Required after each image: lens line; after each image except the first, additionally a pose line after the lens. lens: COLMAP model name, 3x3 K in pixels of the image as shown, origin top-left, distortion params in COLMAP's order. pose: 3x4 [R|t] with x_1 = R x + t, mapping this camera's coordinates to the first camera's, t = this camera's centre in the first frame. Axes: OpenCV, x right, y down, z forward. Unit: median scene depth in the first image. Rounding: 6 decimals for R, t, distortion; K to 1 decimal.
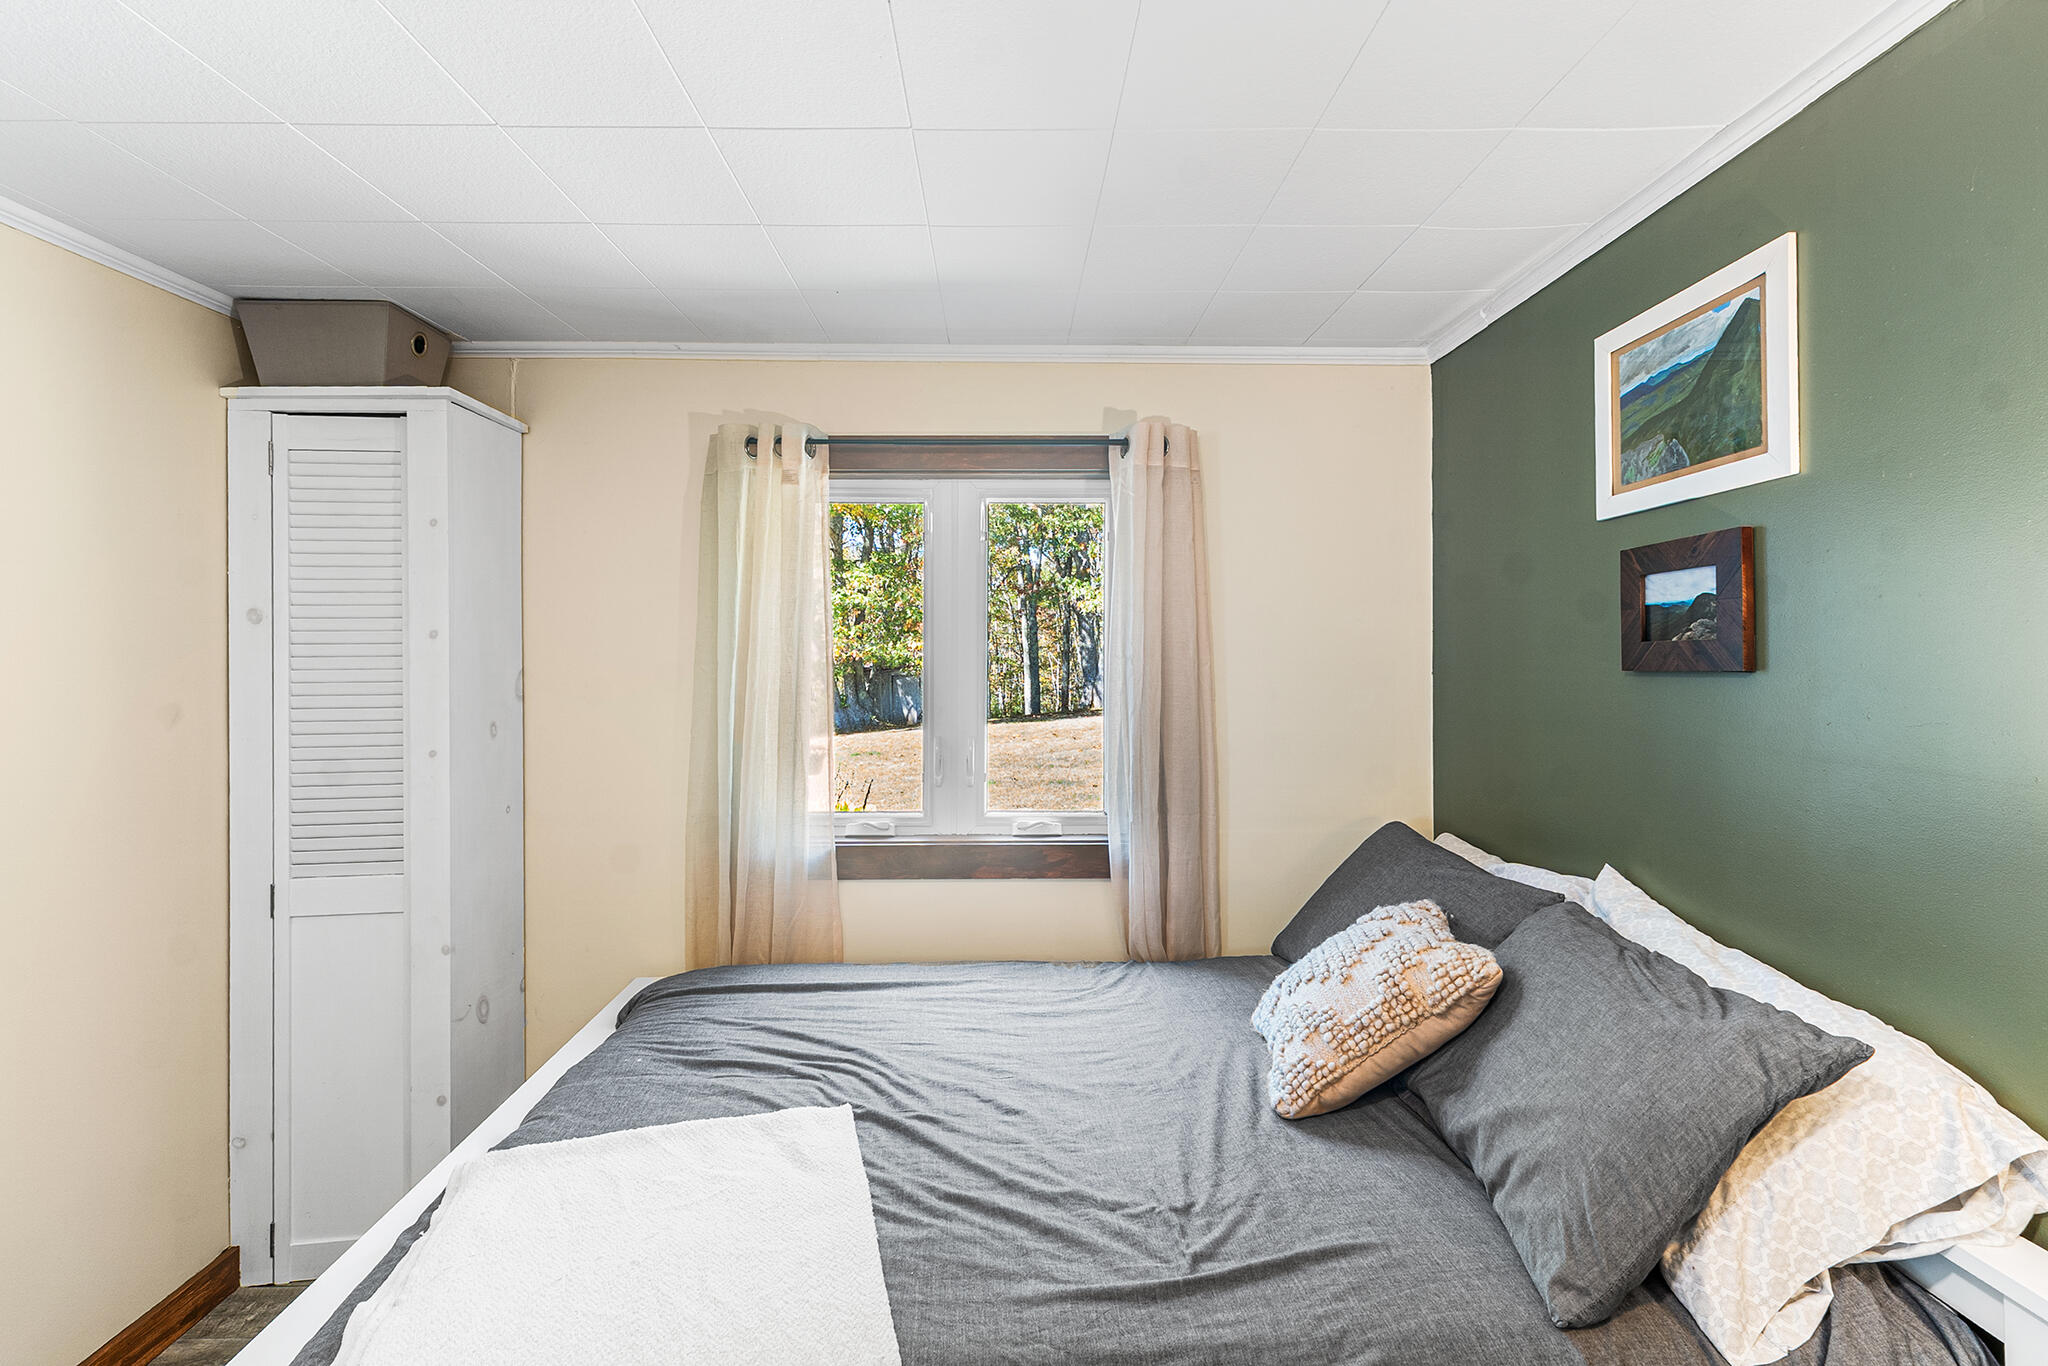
lens RADIAL K [[900.2, 0, 1021.0], [0, 900.2, 653.0], [0, 0, 1]] dist [0.002844, 0.000300]
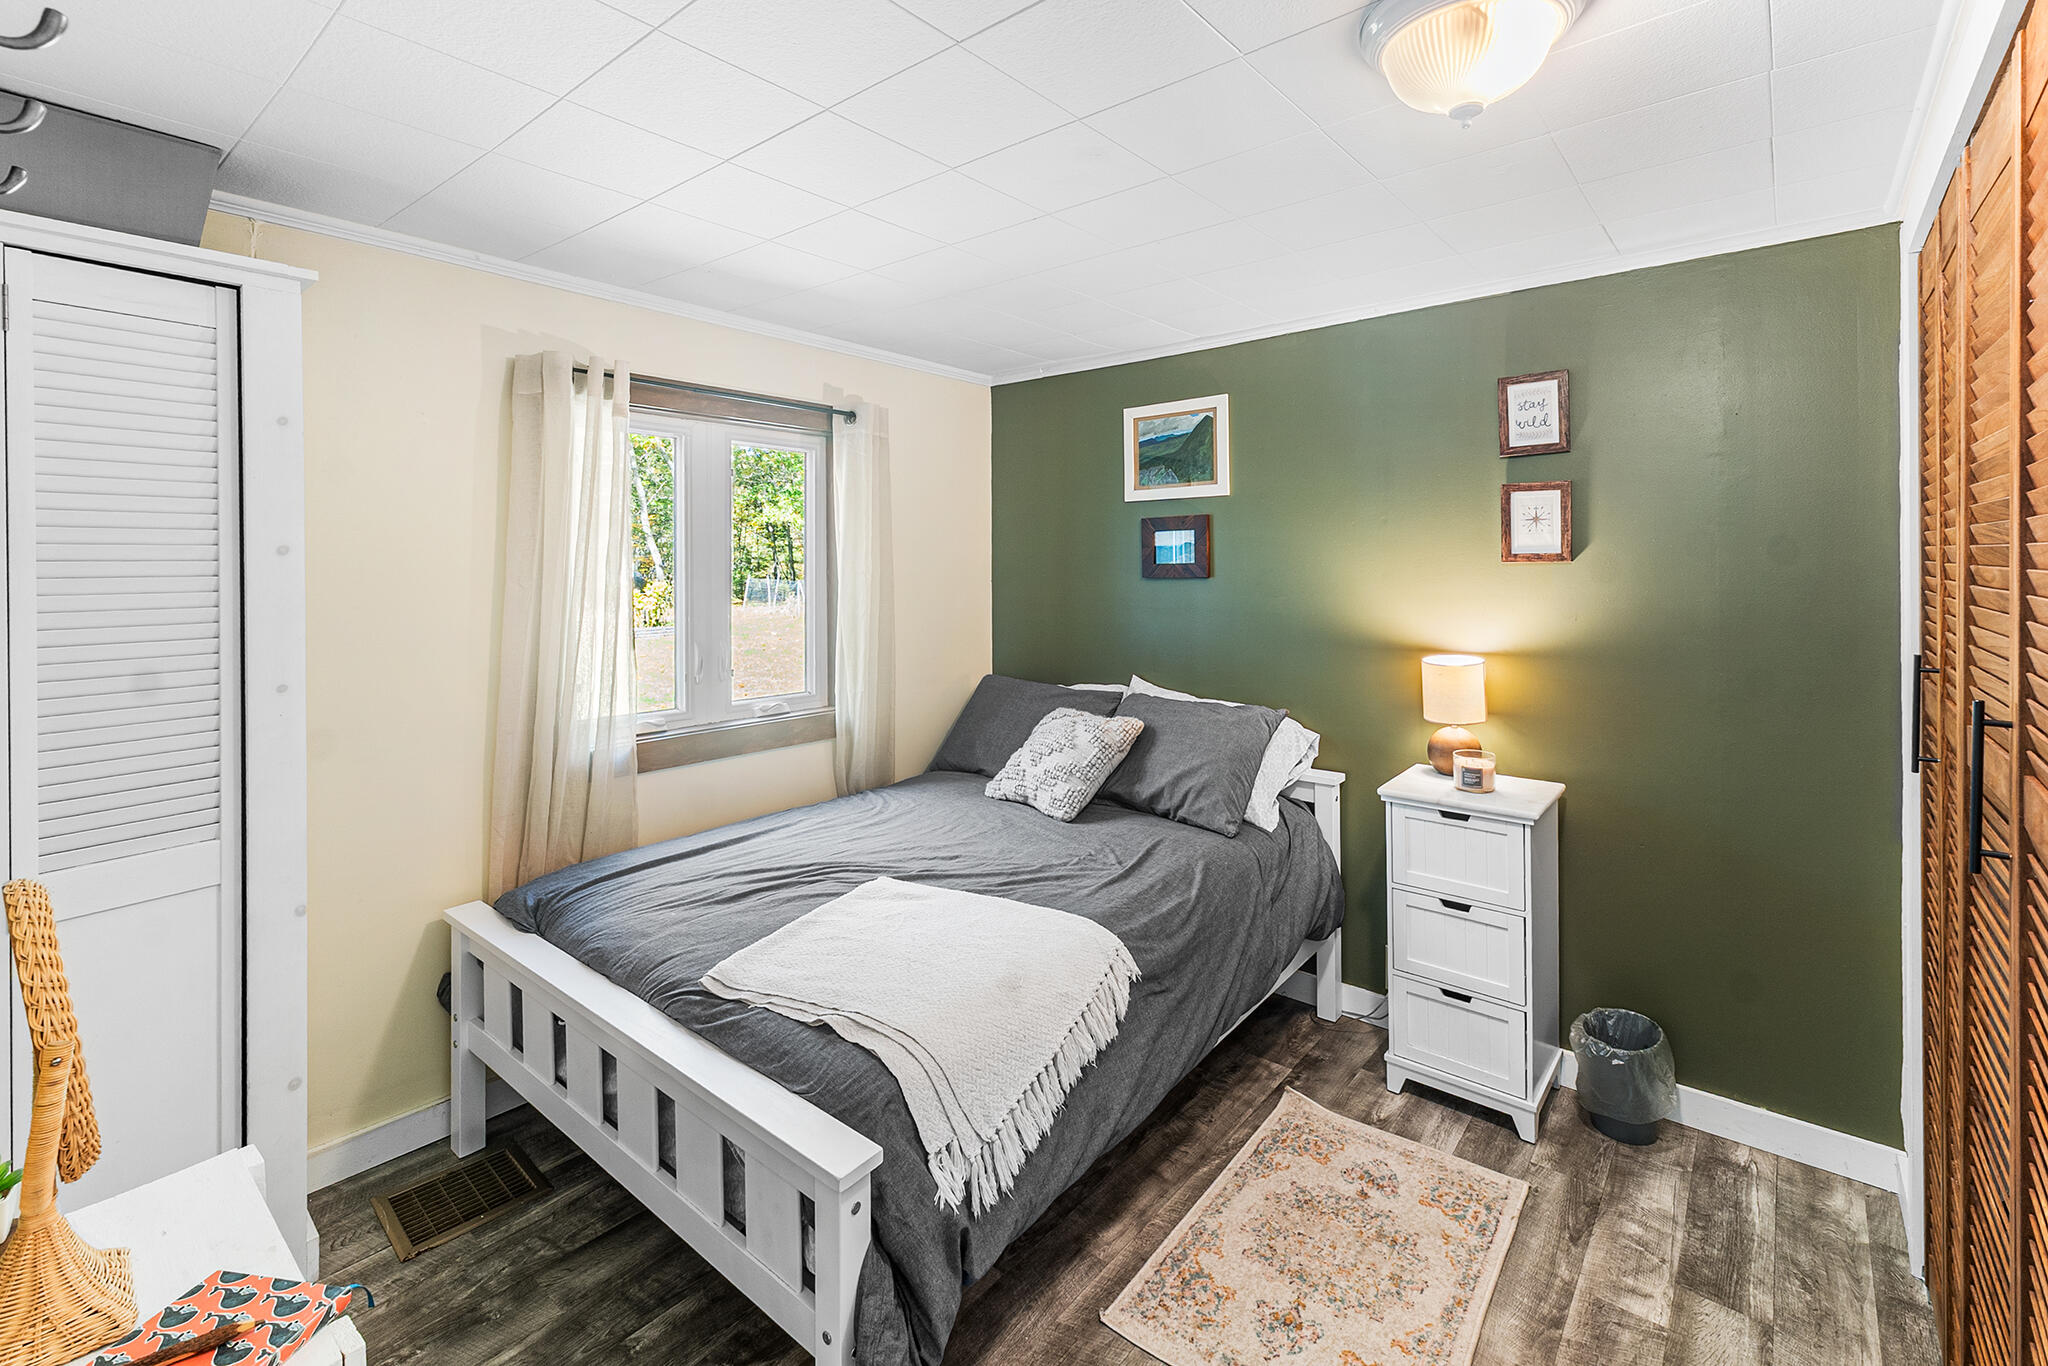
lens RADIAL K [[908.9, 0, 1025.9], [0, 908.9, 568.6], [0, 0, 1]] dist [-0.000207, -0.000052]
pose [[0.652779, -0.001935, 0.757546, -1.076640], [-0.001023, 0.999994, 0.003436, -0.008491], [-0.757548, -0.003018, 0.652773, -0.139218]]
